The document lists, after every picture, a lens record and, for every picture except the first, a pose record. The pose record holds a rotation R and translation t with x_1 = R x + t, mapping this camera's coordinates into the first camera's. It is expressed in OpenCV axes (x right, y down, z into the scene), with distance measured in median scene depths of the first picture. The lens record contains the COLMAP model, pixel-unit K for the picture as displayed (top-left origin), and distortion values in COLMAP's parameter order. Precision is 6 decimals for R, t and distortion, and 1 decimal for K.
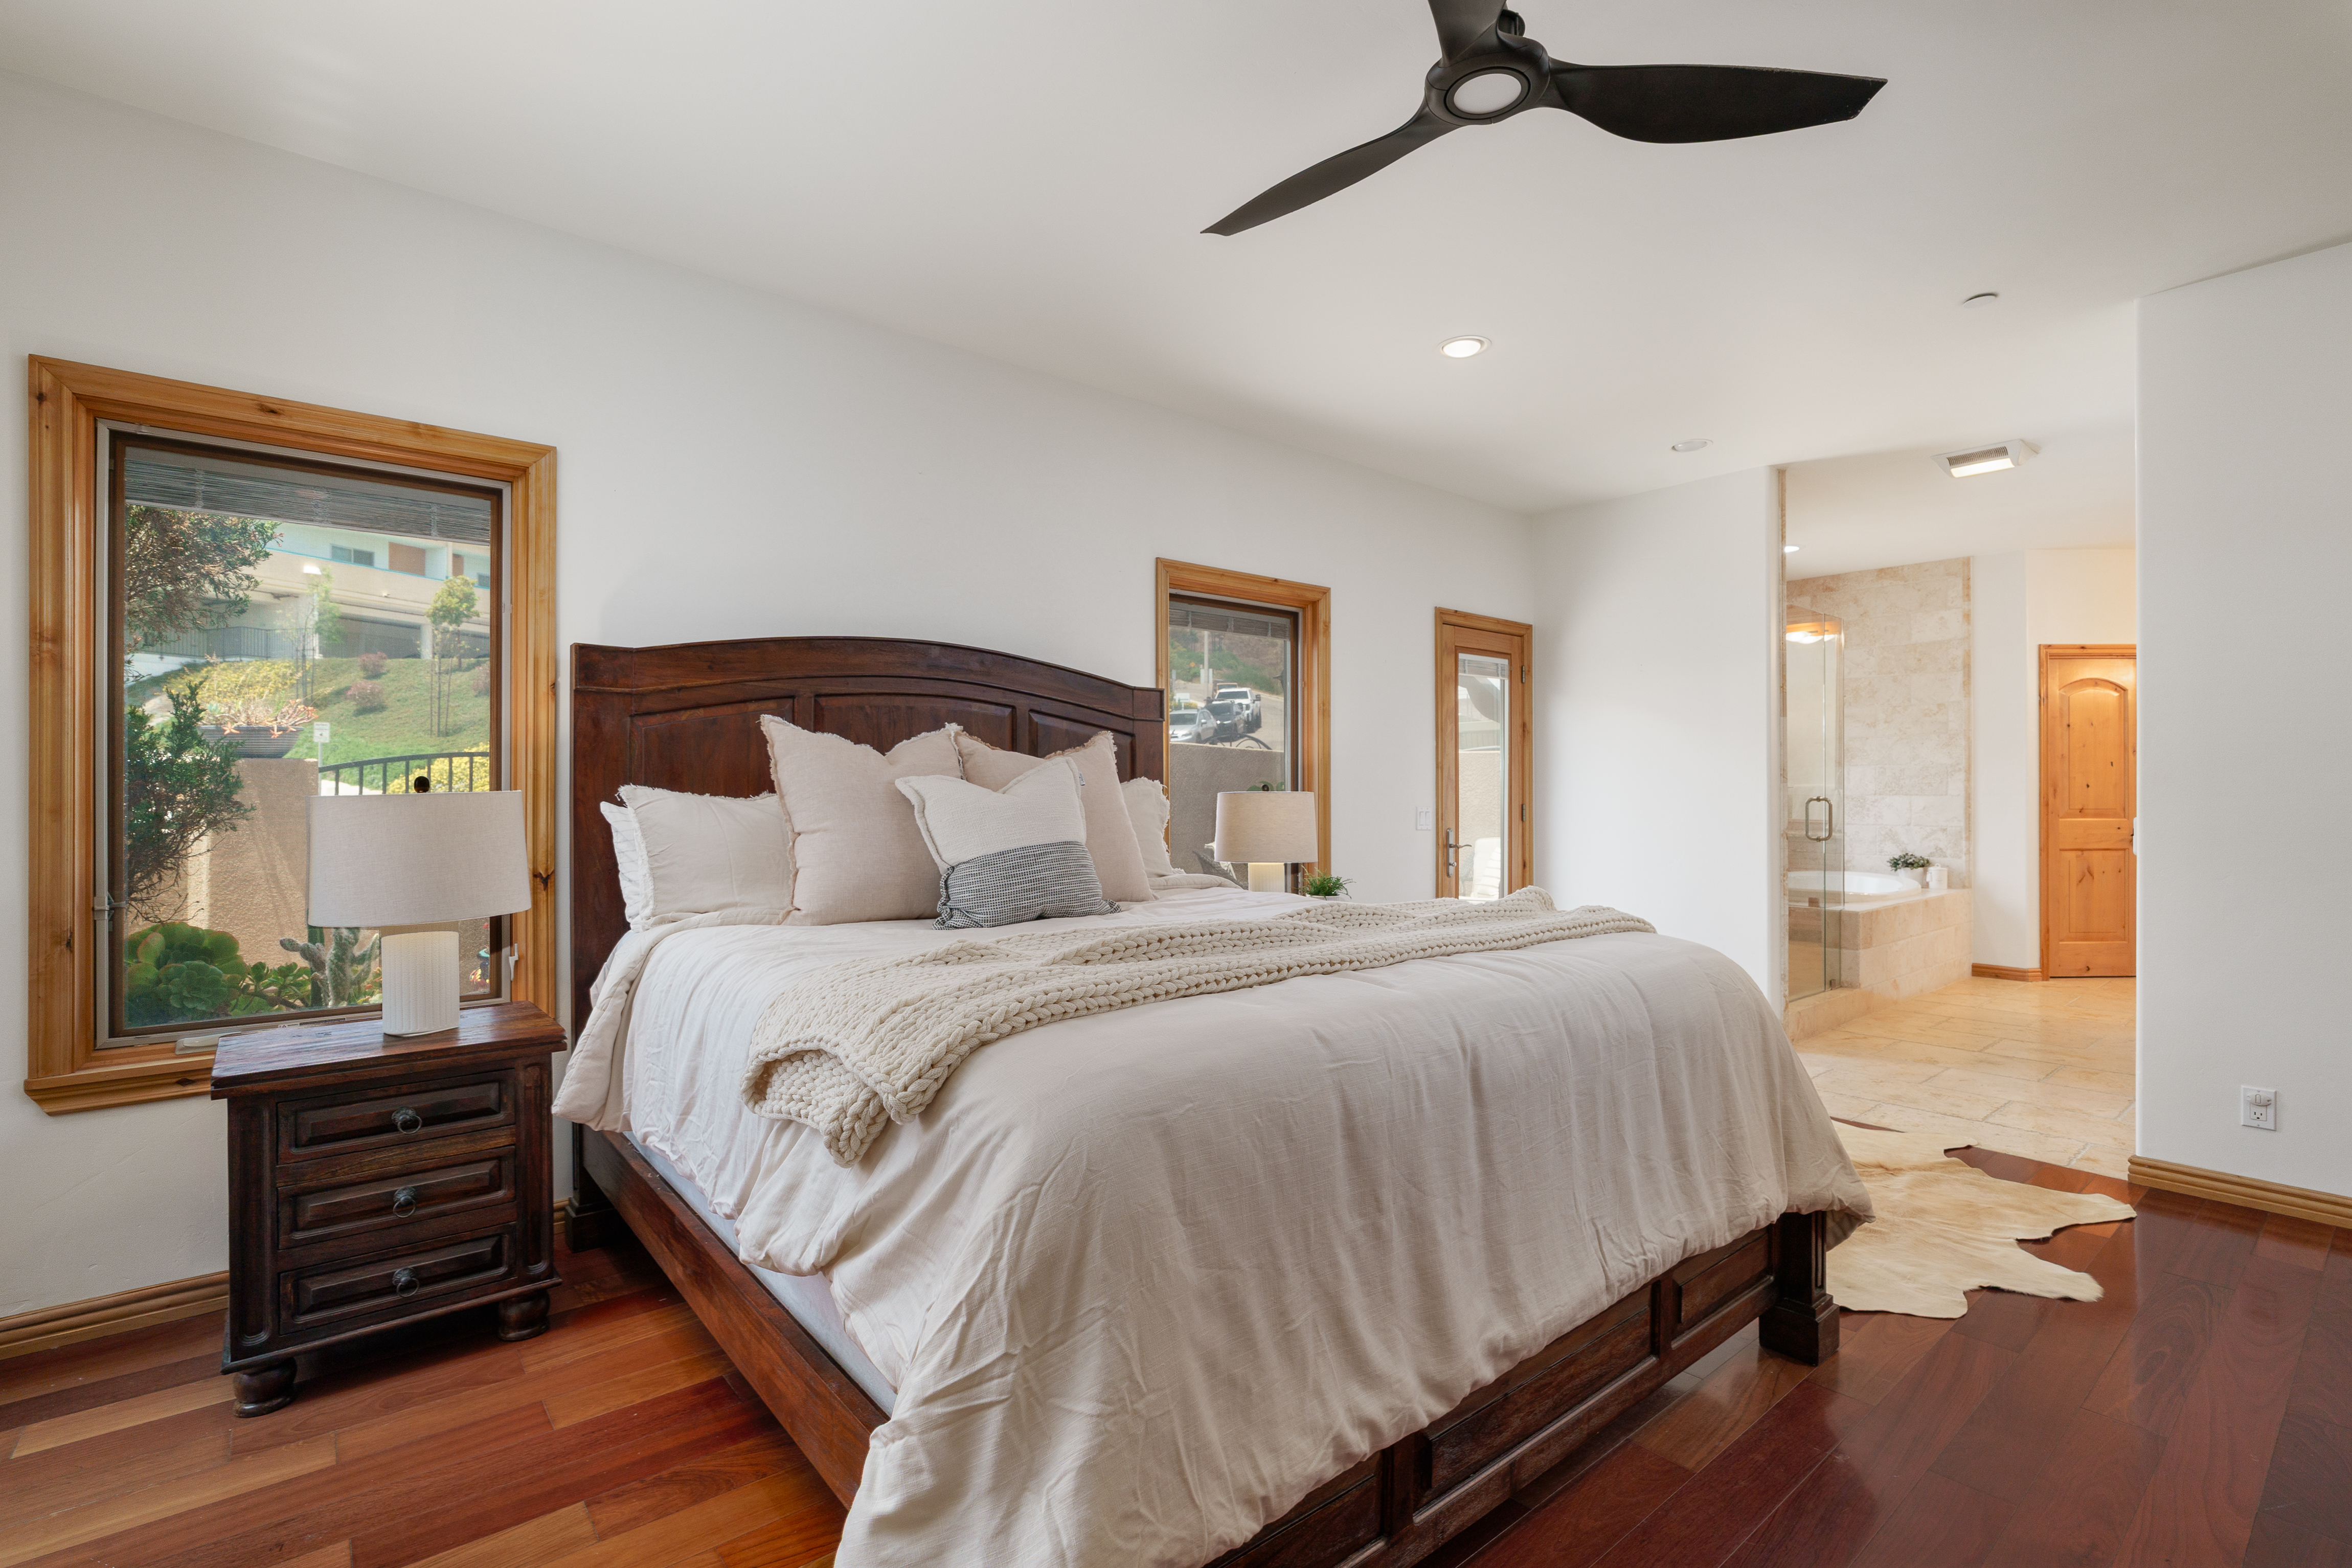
lens RADIAL K [[1075.0, 0, 1176.3], [0, 1075.0, 791.9], [0, 0, 1]] dist [0.002501, -0.000025]
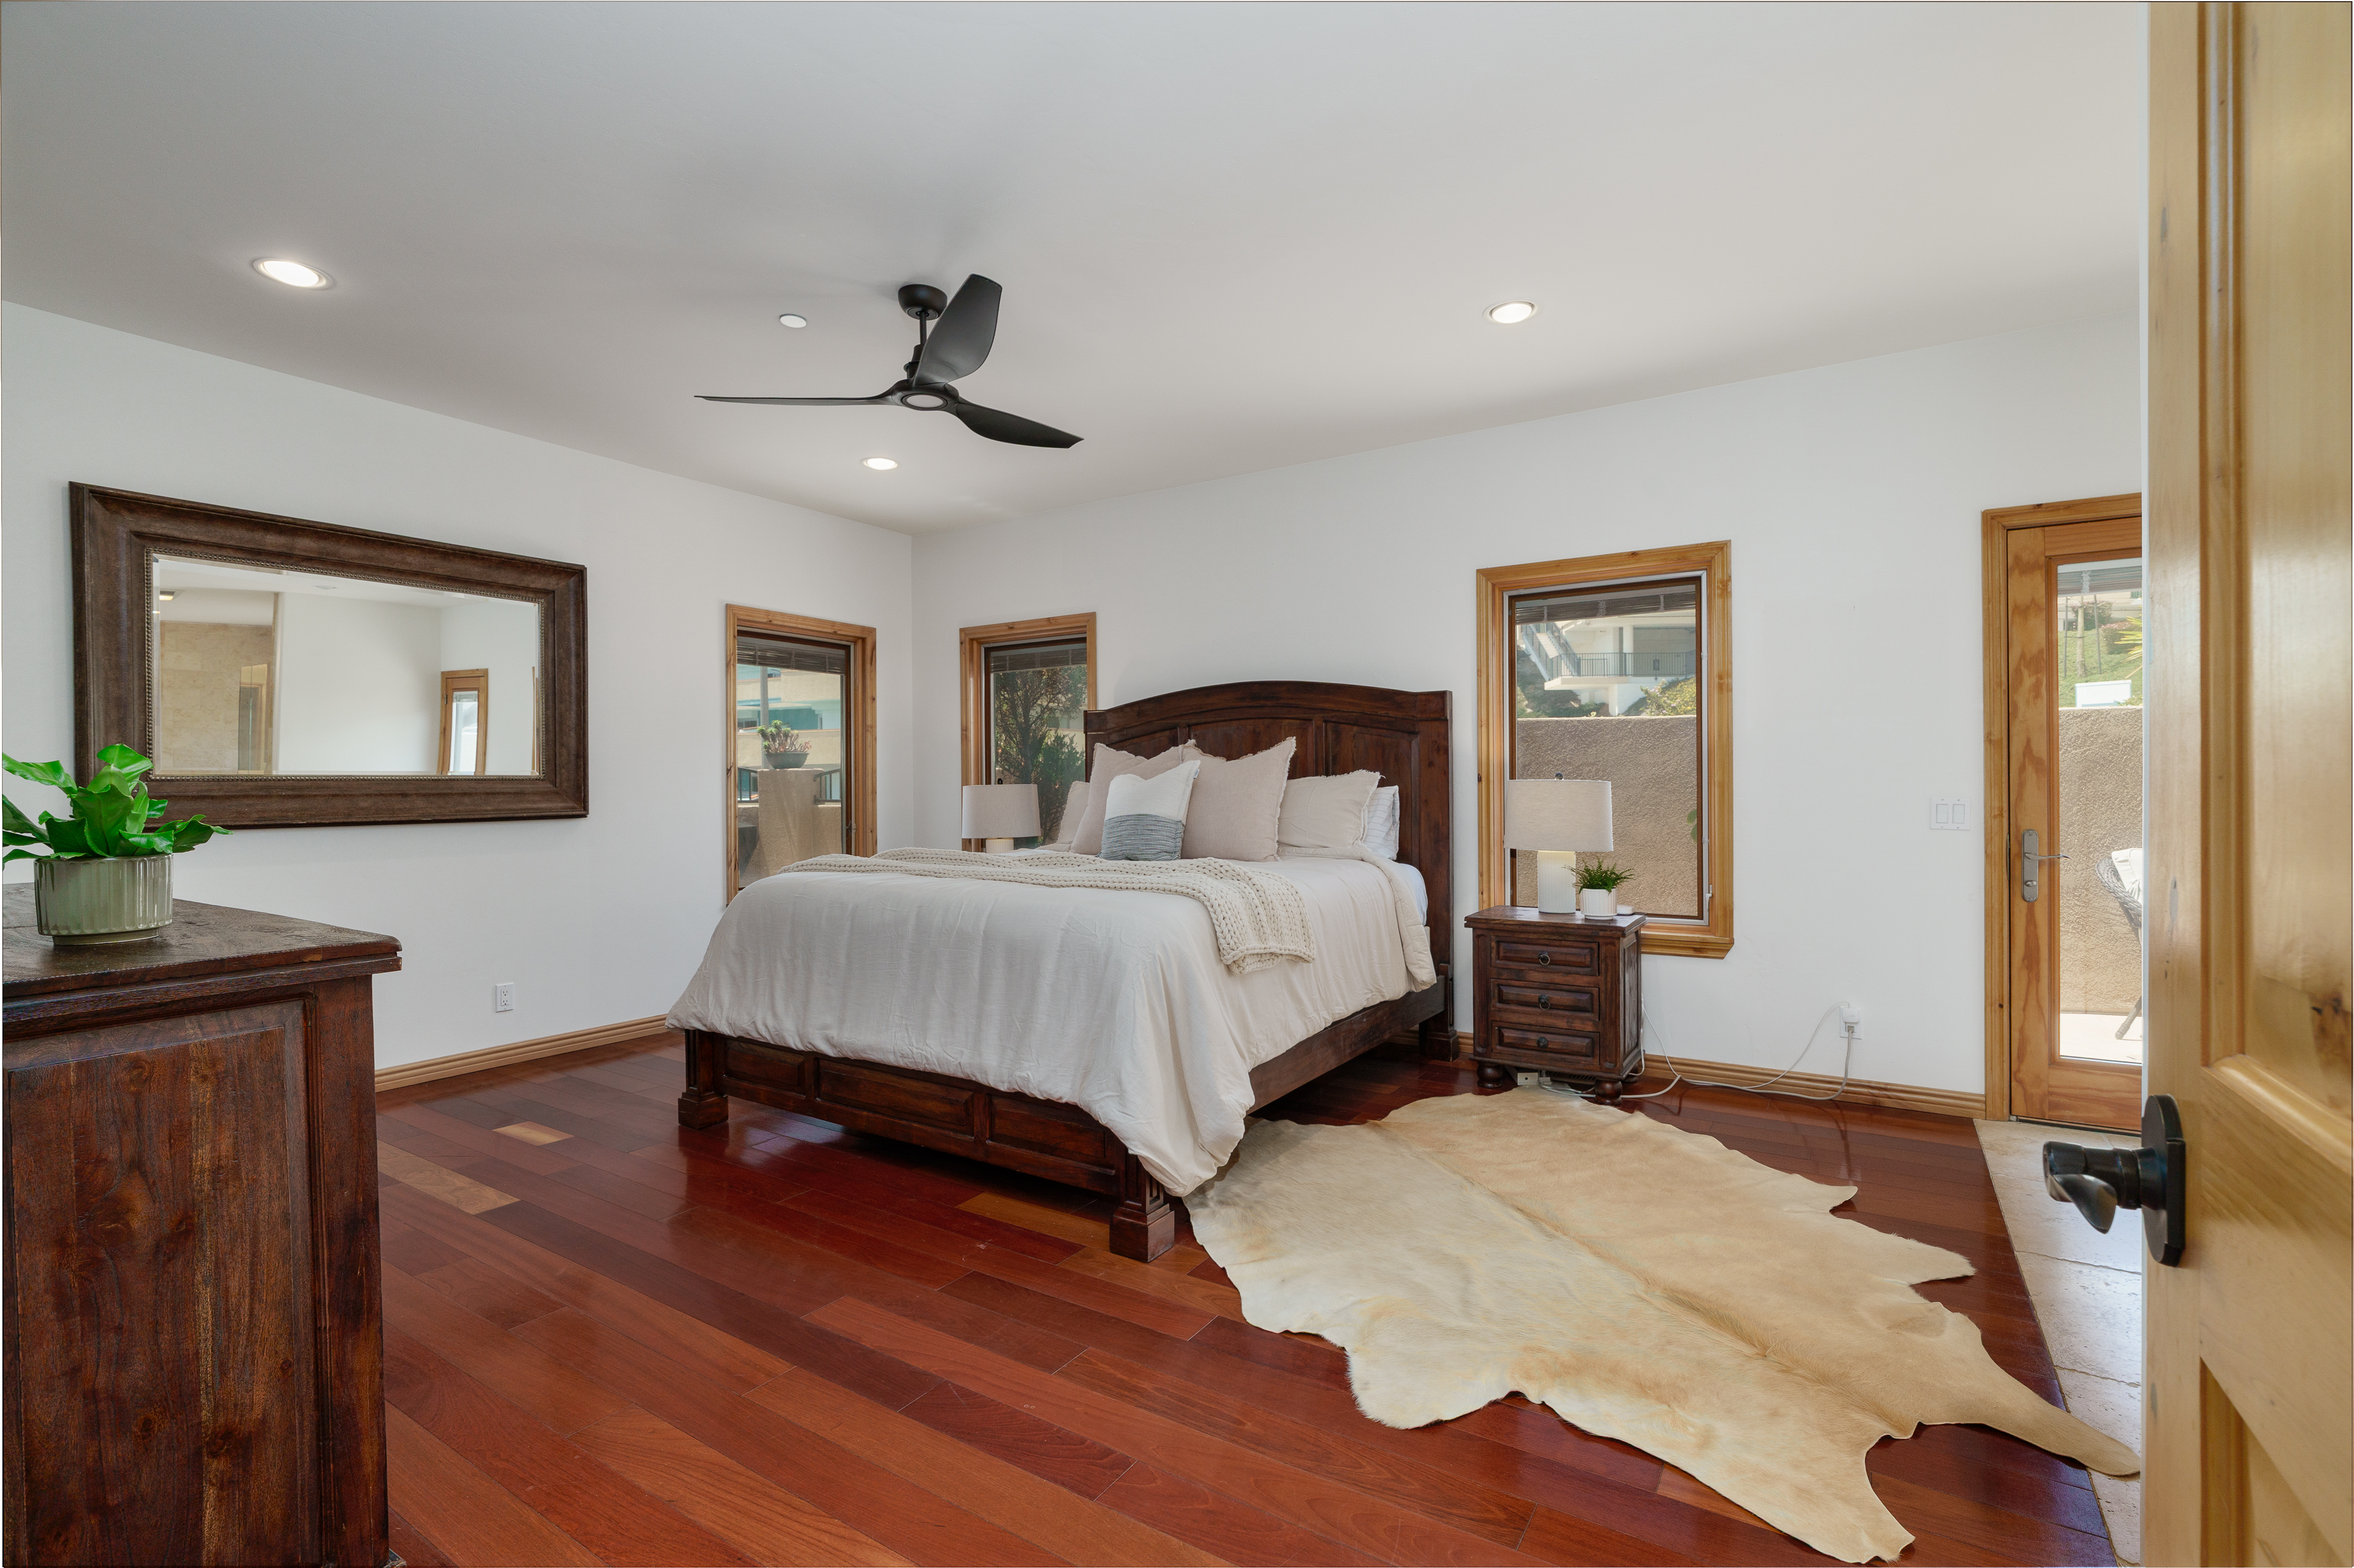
lens RADIAL K [[1075.8, 0, 1175.5], [0, 1075.8, 782.4], [0, 0, 1]] dist [0.002501, -0.000025]
pose [[0.292712, -0.001981, -0.956199, 0.949154], [0.006886, 0.999976, 0.000036, -0.000987], [0.956176, -0.006594, 0.292718, 0.378427]]
